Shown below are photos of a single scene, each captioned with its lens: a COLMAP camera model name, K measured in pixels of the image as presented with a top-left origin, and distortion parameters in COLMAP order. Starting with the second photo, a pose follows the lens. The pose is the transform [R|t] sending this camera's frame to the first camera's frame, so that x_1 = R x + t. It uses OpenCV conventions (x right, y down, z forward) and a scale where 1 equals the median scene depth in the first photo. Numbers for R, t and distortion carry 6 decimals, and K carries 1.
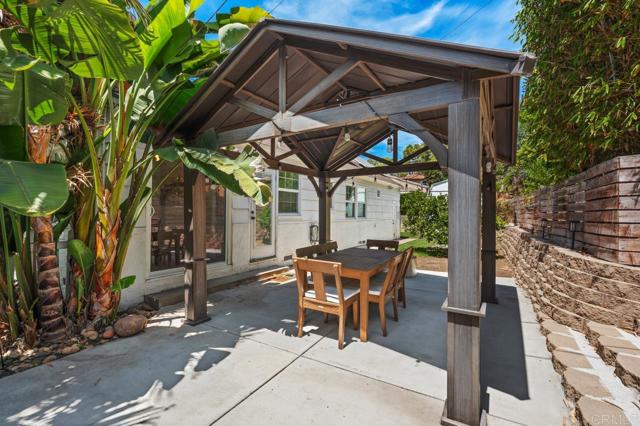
lens RADIAL K [[286.8, 0, 317.8], [0, 286.8, 214.2], [0, 0, 1]] dist [-0.005647, 0.001152]
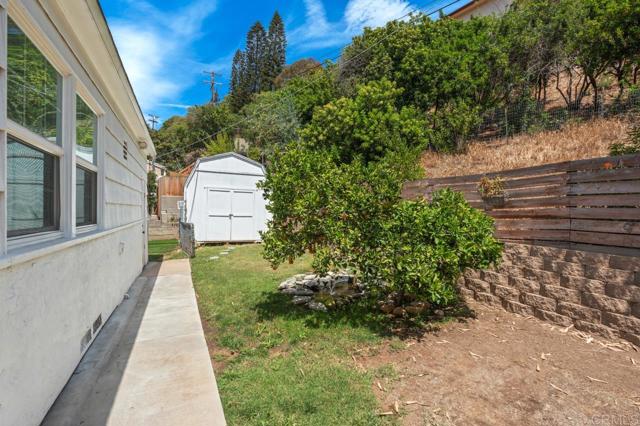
lens RADIAL K [[286.8, 0, 318.5], [0, 286.8, 212.6], [0, 0, 1]] dist [-0.005647, 0.001152]
pose [[0.529463, -0.014855, 0.848203, 0.117366], [0.005929, 0.999887, 0.013810, -0.004565], [-0.848312, -0.002283, 0.529492, 1.551794]]
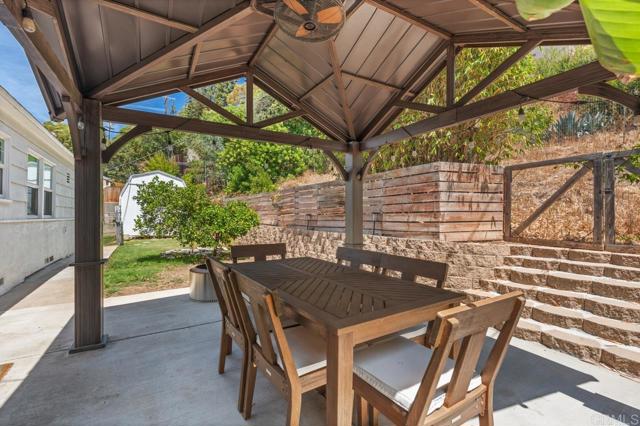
lens RADIAL K [[286.8, 0, 319.1], [0, 286.8, 214.5], [0, 0, 1]] dist [-0.005647, 0.001152]
pose [[0.441401, -0.000635, 0.897310, -0.251773], [0.005731, 0.999981, -0.002111, 0.028399], [-0.897292, 0.006074, 0.441396, 0.593479]]
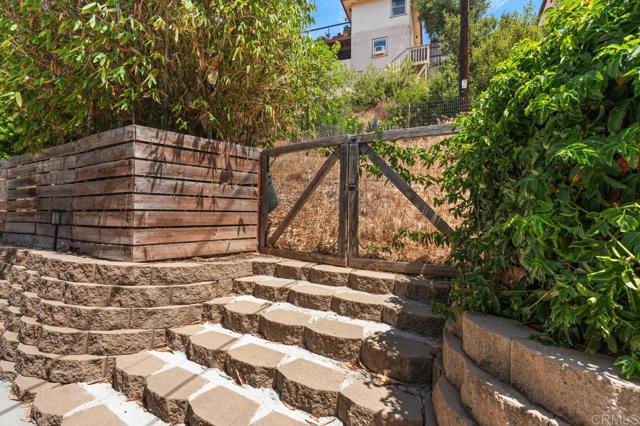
lens RADIAL K [[286.8, 0, 320.4], [0, 286.8, 212.8], [0, 0, 1]] dist [-0.005647, 0.001152]
pose [[-0.005430, 0.001626, 0.999984, 0.175073], [-0.010339, 0.999945, -0.001682, 0.022394], [-0.999932, -0.010348, -0.005412, 0.320013]]
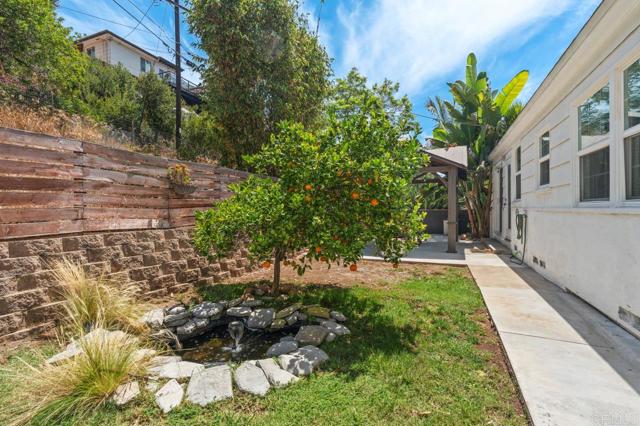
lens RADIAL K [[286.8, 0, 321.1], [0, 286.8, 210.2], [0, 0, 1]] dist [-0.005647, 0.001152]
pose [[-0.991471, 0.000217, -0.130328, 0.877649], [-0.000577, 0.999982, 0.006052, 0.038292], [0.130327, 0.006076, -0.991453, 2.542015]]
